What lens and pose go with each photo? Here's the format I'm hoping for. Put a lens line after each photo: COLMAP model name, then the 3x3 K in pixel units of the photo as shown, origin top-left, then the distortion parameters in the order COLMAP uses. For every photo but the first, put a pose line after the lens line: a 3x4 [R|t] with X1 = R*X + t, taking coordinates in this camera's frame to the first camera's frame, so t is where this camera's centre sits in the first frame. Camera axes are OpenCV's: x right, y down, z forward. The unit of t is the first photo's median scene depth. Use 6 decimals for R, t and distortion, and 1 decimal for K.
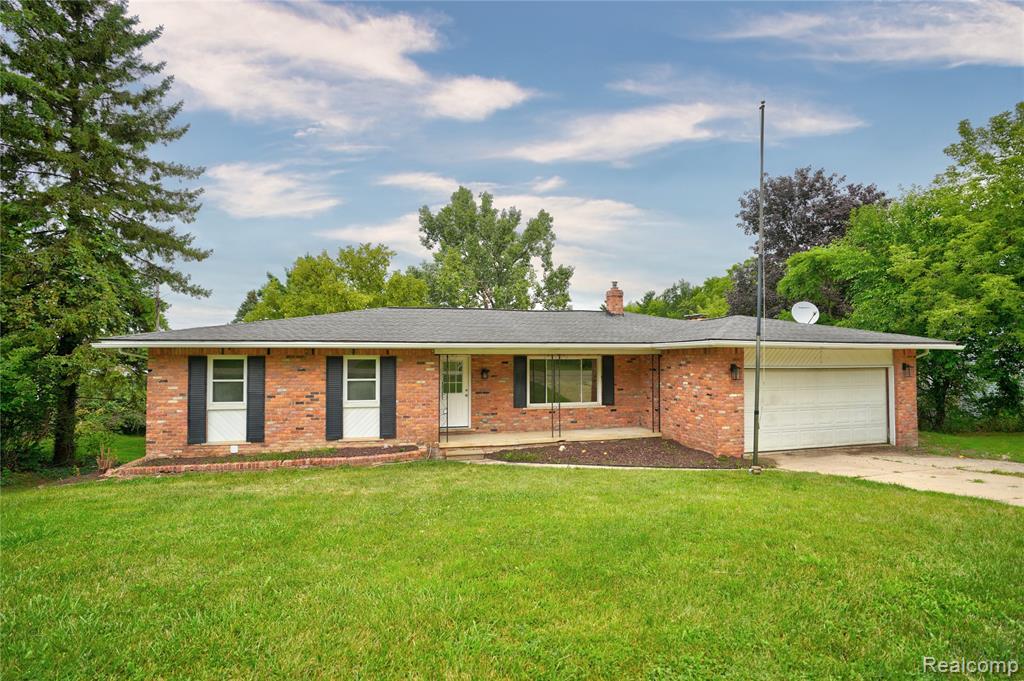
lens RADIAL K [[468.4, 0, 515.6], [0, 468.4, 340.5], [0, 0, 1]] dist [-0.062328, 0.022639]
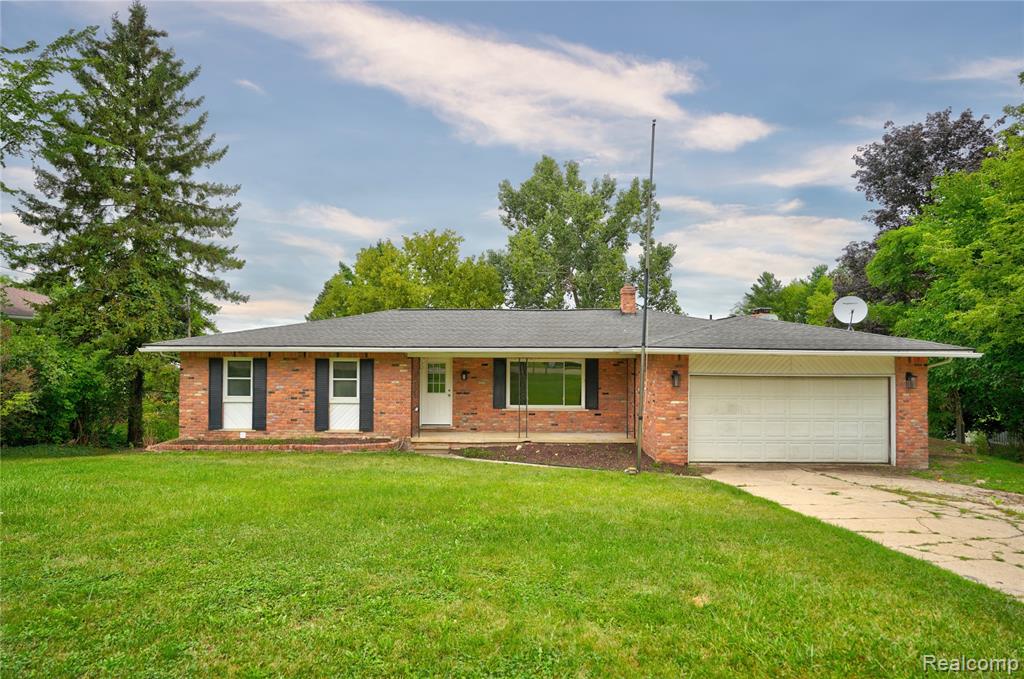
lens RADIAL K [[577.1, 0, 512.0], [0, 577.1, 339.5], [0, 0, 1]] dist [-0.020279, 0.001394]
pose [[0.969093, 0.001811, -0.246688, 0.381414], [0.002537, 0.999847, 0.017305, -0.033962], [0.246682, -0.017396, 0.968940, -0.248454]]
